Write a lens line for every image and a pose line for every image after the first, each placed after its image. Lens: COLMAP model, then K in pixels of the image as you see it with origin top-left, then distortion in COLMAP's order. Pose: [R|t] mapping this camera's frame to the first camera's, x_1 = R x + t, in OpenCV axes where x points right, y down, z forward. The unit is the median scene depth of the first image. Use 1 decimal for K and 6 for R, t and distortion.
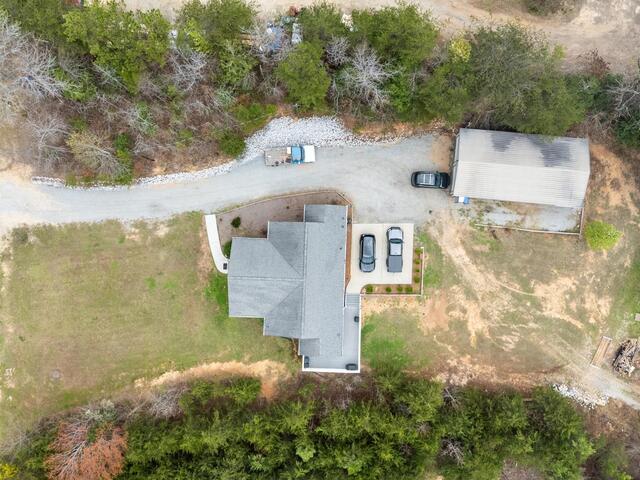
lens RADIAL K [[623.0, 0, 320.0], [0, 623.0, 240.0], [0, 0, 1]] dist [0.162286, -0.356917]
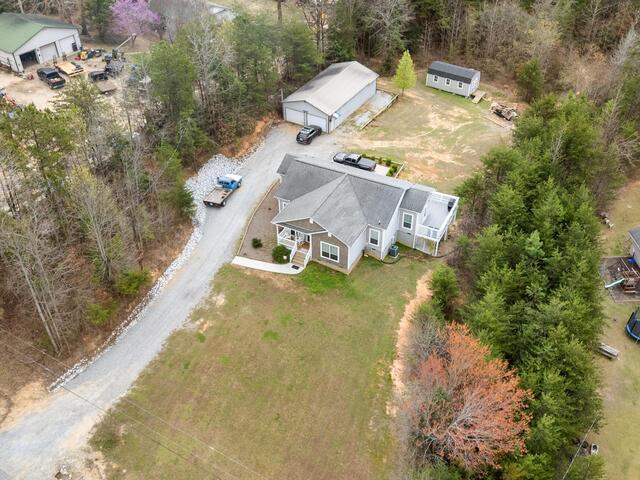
lens RADIAL K [[623.0, 0, 320.0], [0, 623.0, 240.0], [0, 0, 1]] dist [0.162286, -0.356917]
pose [[0.420593, -0.553630, 0.718746, -0.717596], [0.907117, 0.270158, -0.322728, 0.331731], [-0.015503, 0.787724, 0.615834, 0.451581]]
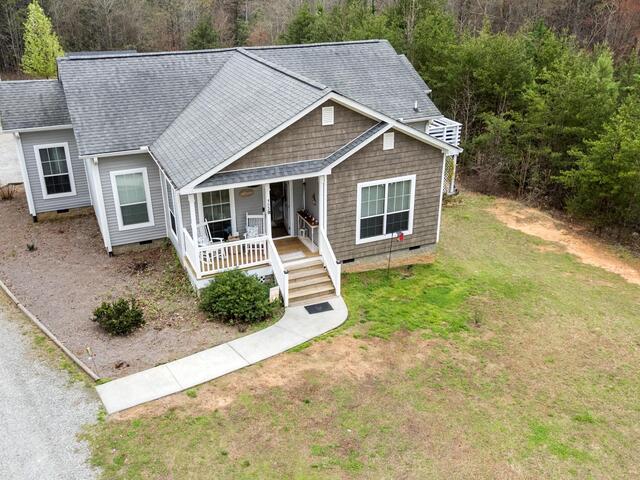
lens RADIAL K [[623.0, 0, 320.0], [0, 623.0, 240.0], [0, 0, 1]] dist [0.162286, -0.356917]
pose [[-0.436960, -0.352128, 0.827690, -0.339693], [0.899477, -0.173722, 0.400951, -0.048619], [0.002602, 0.919688, 0.392641, 0.877916]]
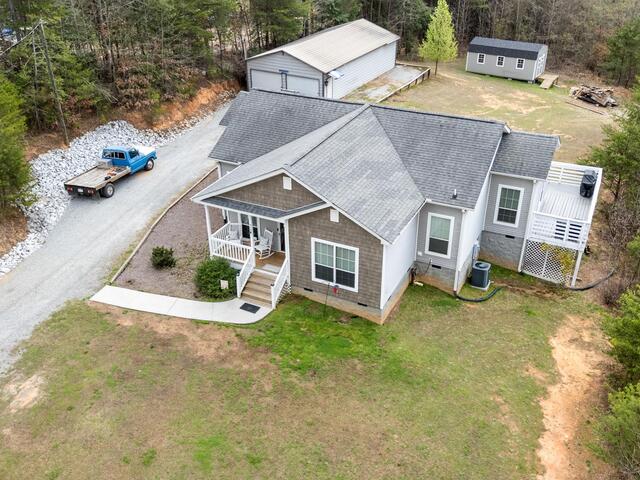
lens RADIAL K [[623.0, 0, 320.0], [0, 623.0, 240.0], [0, 0, 1]] dist [0.162286, -0.356917]
pose [[0.403754, -0.432703, 0.806071, -0.393351], [0.914761, 0.204405, -0.348470, 0.187669], [-0.013981, 0.878059, 0.478349, 0.800266]]
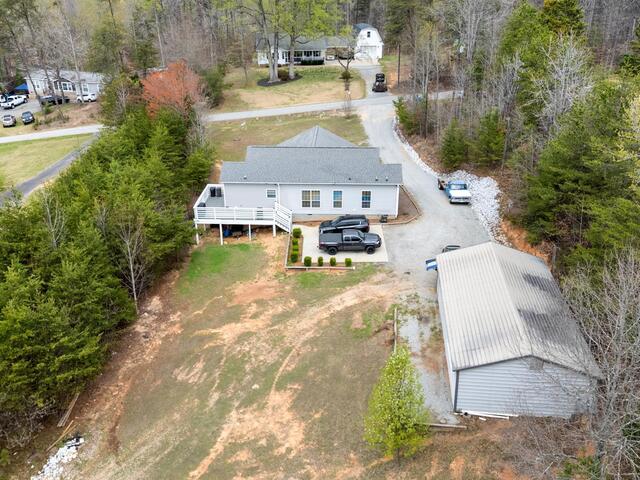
lens RADIAL K [[623.0, 0, 320.0], [0, 623.0, 240.0], [0, 0, 1]] dist [0.162286, -0.356917]
pose [[-0.010199, 0.435141, -0.900305, 0.762541], [-0.999856, 0.007754, 0.015075, 0.039004], [0.013541, 0.900329, 0.434999, 0.670935]]
